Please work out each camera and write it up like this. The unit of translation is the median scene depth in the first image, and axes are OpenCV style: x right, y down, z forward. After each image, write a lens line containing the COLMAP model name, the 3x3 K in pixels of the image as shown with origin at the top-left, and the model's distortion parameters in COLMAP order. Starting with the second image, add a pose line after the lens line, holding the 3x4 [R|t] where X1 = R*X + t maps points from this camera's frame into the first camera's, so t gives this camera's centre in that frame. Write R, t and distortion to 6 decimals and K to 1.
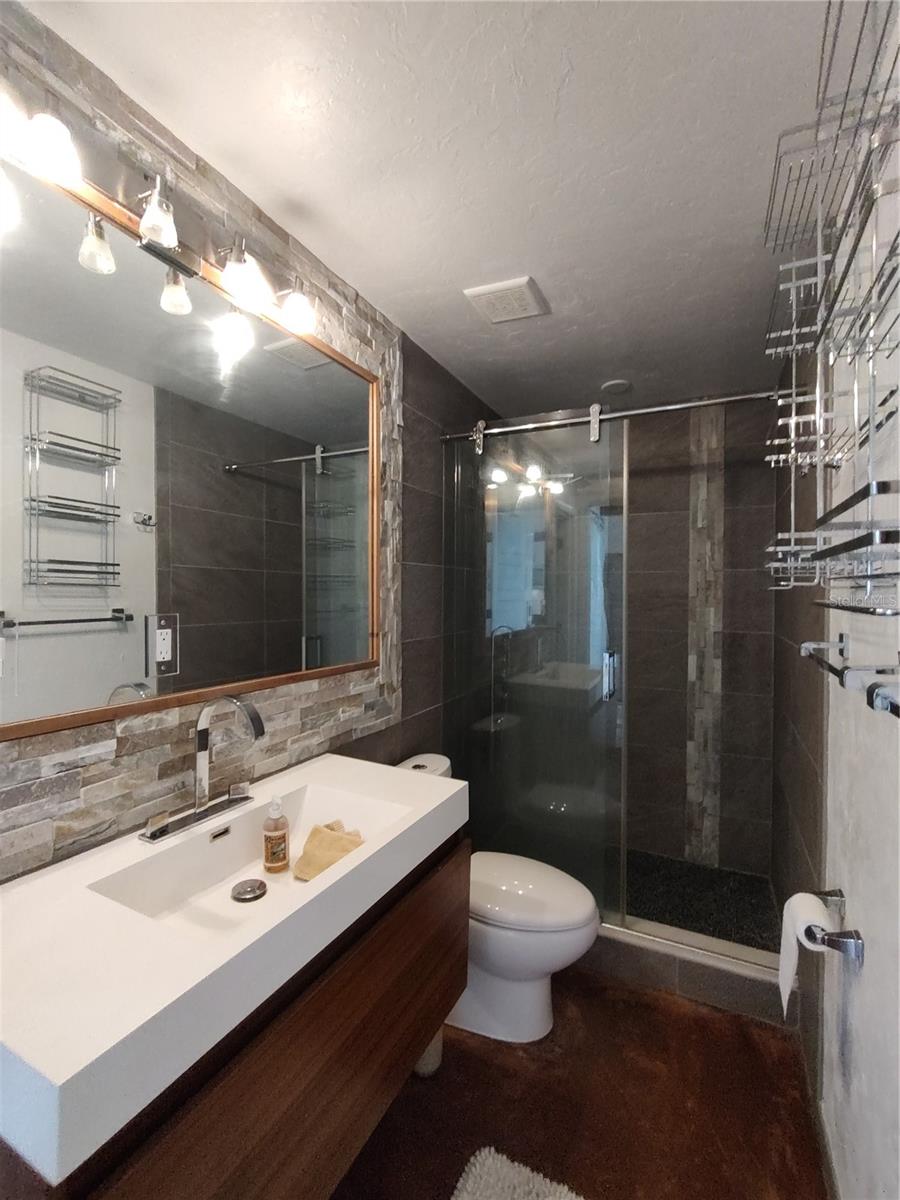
lens RADIAL K [[541.1, 0, 458.2], [0, 541.1, 595.2], [0, 0, 1]] dist [-0.005580, 0.000813]
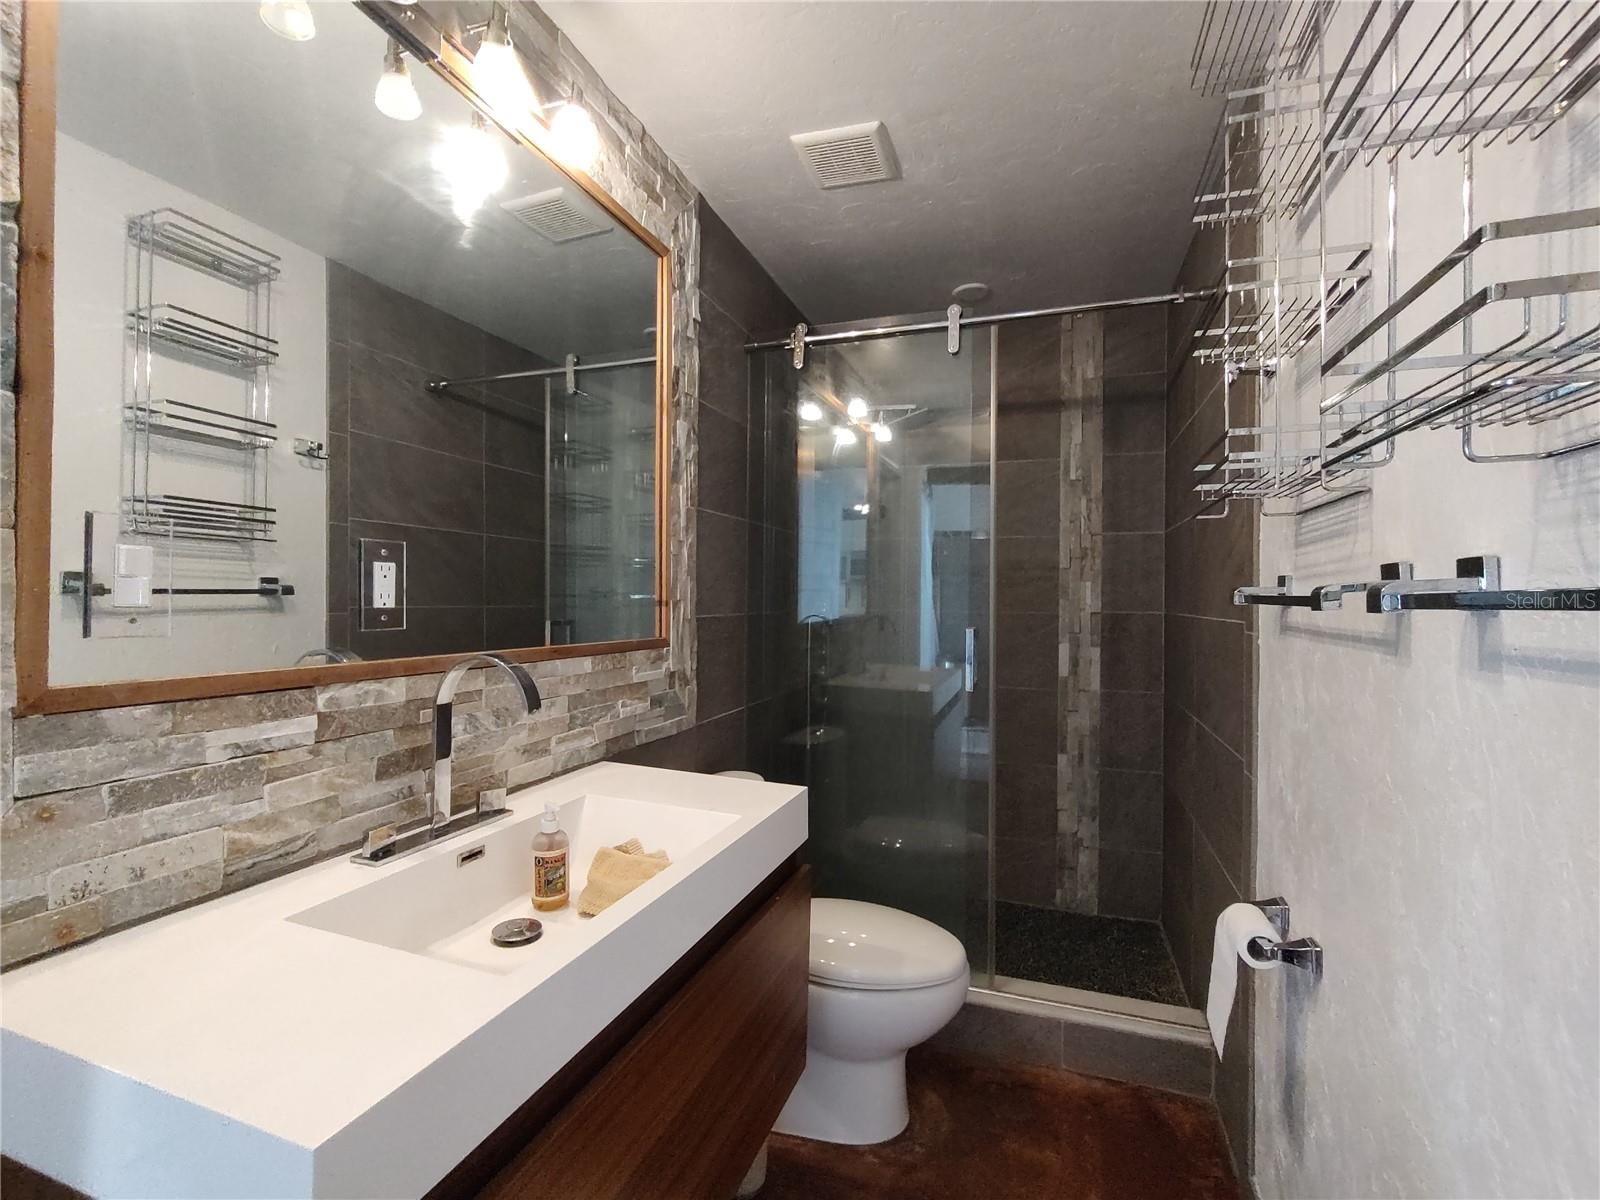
lens RADIAL K [[721.5, 0, 803.5], [0, 721.5, 605.9], [0, 0, 1]] dist [-0.005580, 0.000813]
pose [[0.992622, 0.000960, 0.121250, -0.088270], [0.000123, 0.999960, -0.008920, 0.088801], [-0.121253, 0.008870, 0.992582, 0.017973]]
